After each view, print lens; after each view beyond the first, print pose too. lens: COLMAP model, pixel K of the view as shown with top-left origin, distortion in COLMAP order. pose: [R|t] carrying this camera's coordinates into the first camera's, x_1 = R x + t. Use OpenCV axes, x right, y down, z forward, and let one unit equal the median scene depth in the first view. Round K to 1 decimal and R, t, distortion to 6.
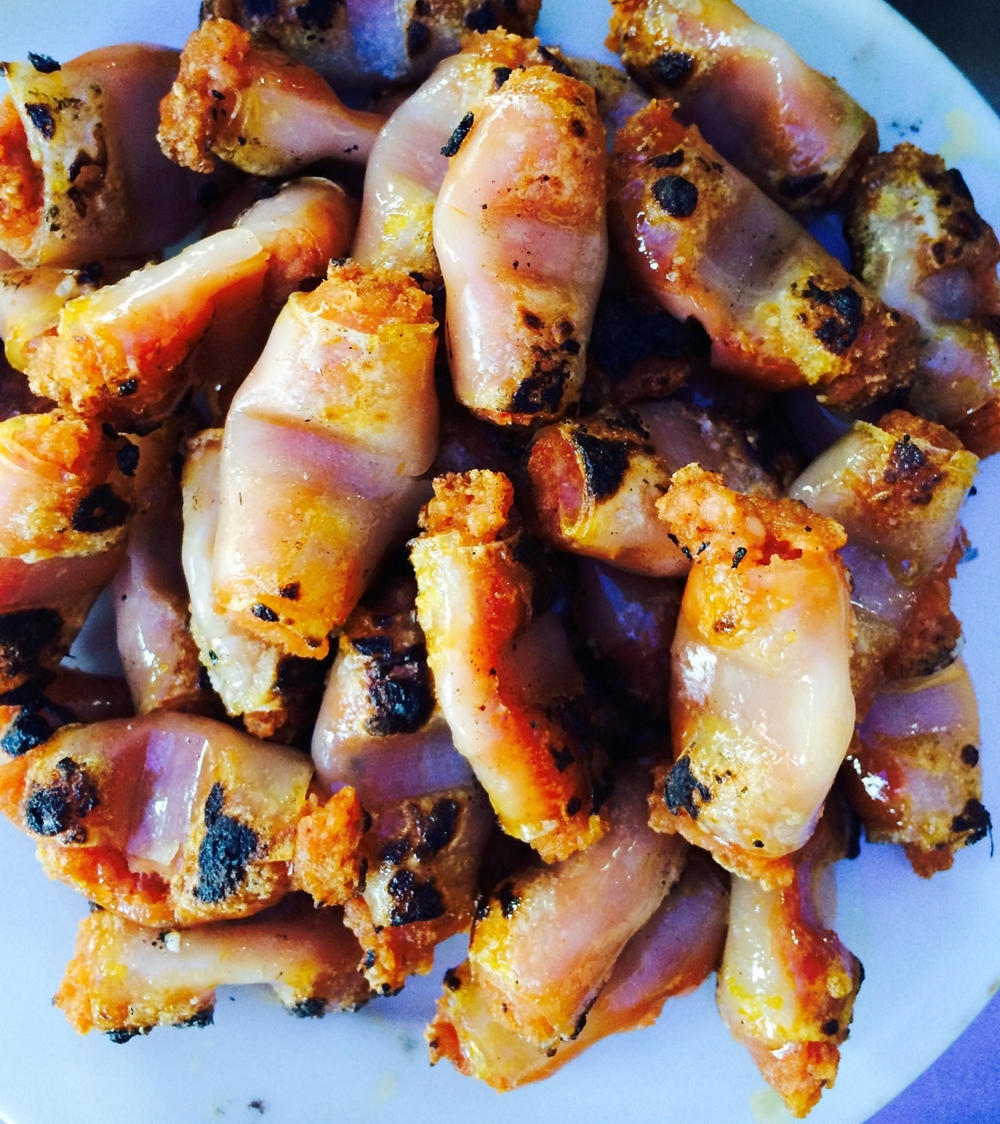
lens RADIAL K [[1259.6, 0, 504.4], [0, 1259.6, 442.6], [0, 0, 1]] dist [0.034832, -0.005340]
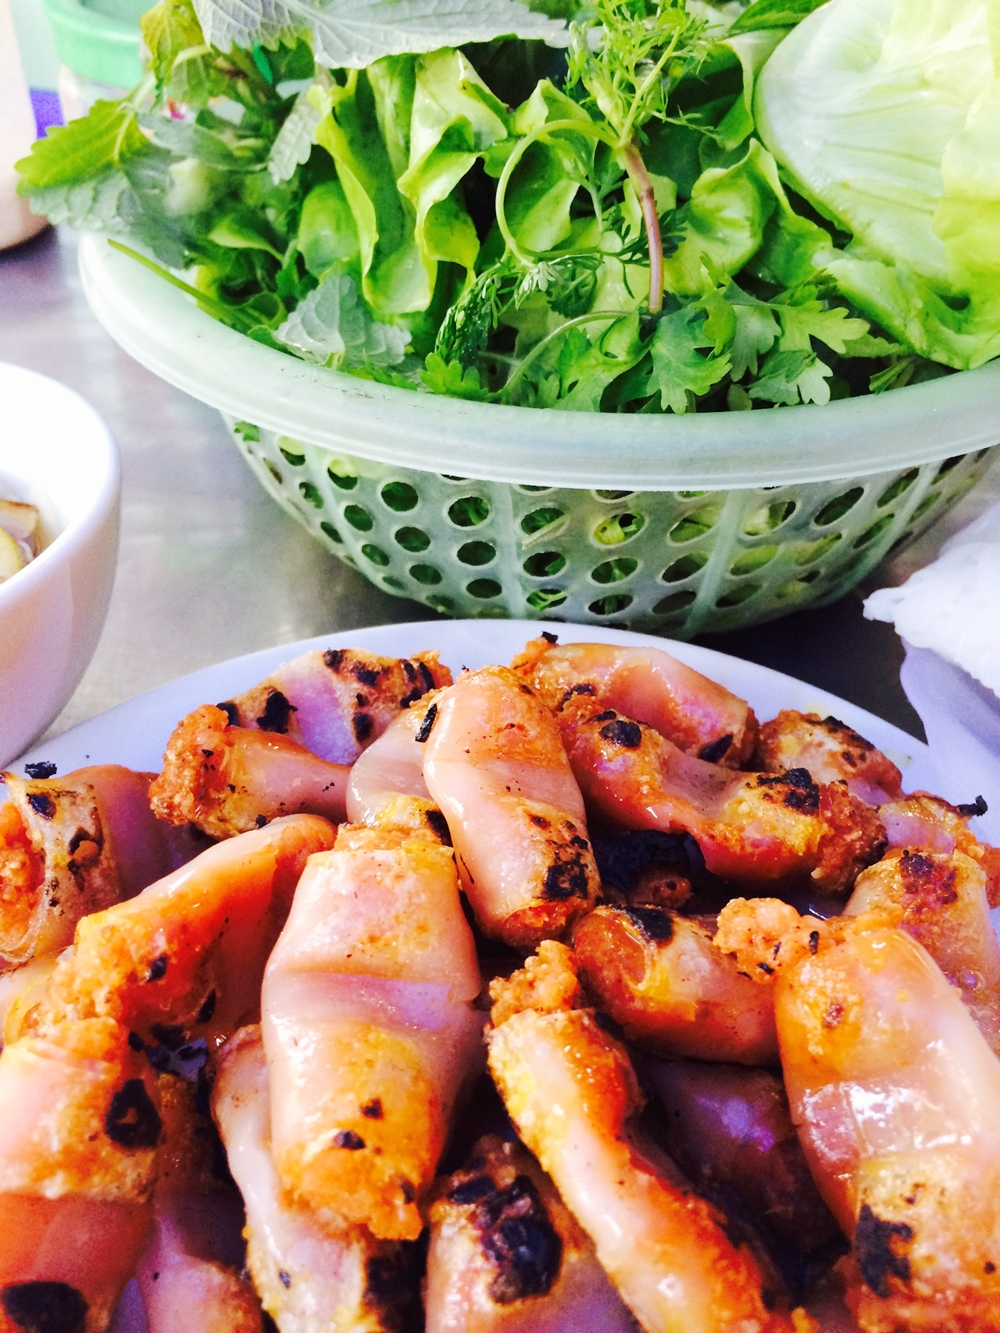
lens RADIAL K [[1226.3, 0, 500.0], [0, 1226.3, 666.5], [0, 0, 1]] dist [0.048971, 0.004874]
pose [[0.959062, -0.183612, 0.215607, -0.199610], [0.281098, 0.709689, -0.646007, 0.450310], [-0.034399, 0.680168, 0.732249, 0.143258]]
